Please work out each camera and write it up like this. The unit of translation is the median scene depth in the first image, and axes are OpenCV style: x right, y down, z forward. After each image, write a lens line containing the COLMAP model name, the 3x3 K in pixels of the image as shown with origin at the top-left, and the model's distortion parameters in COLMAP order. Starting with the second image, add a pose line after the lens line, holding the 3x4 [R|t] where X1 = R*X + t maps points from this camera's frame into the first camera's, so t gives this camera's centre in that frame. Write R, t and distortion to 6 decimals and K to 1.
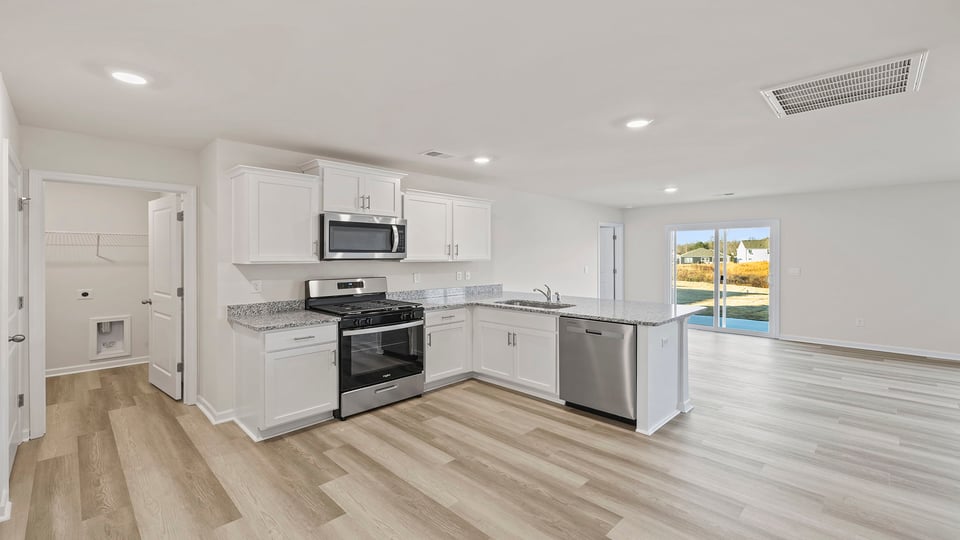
lens RADIAL K [[409.6, 0, 477.6], [0, 409.6, 266.8], [0, 0, 1]] dist [-0.002334, -0.000150]
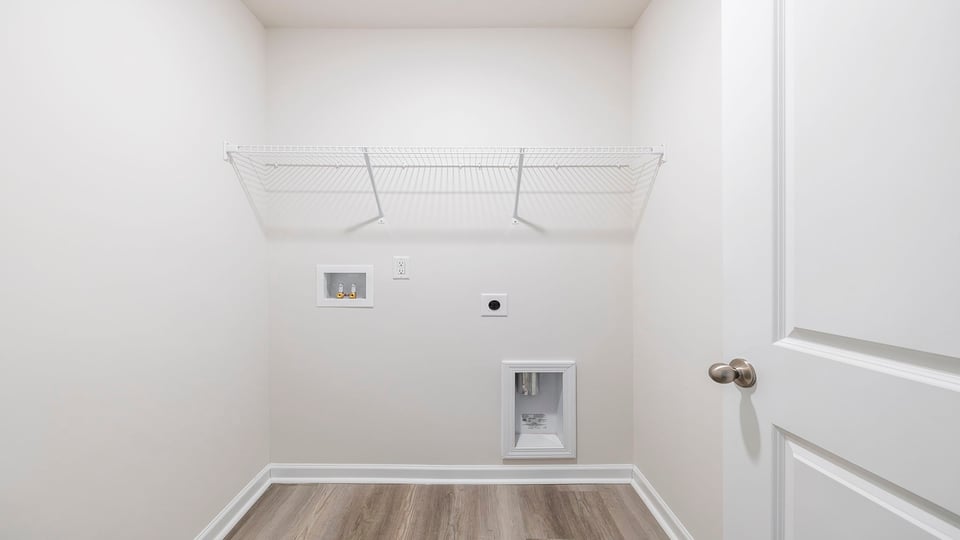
lens RADIAL K [[409.6, 0, 477.6], [0, 409.6, 266.8], [0, 0, 1]] dist [-0.002334, -0.000150]
pose [[0.712587, -0.002525, -0.701579, -0.296657], [-0.004043, 0.999962, -0.007705, 0.013137], [0.701572, 0.008327, 0.712550, 0.299943]]
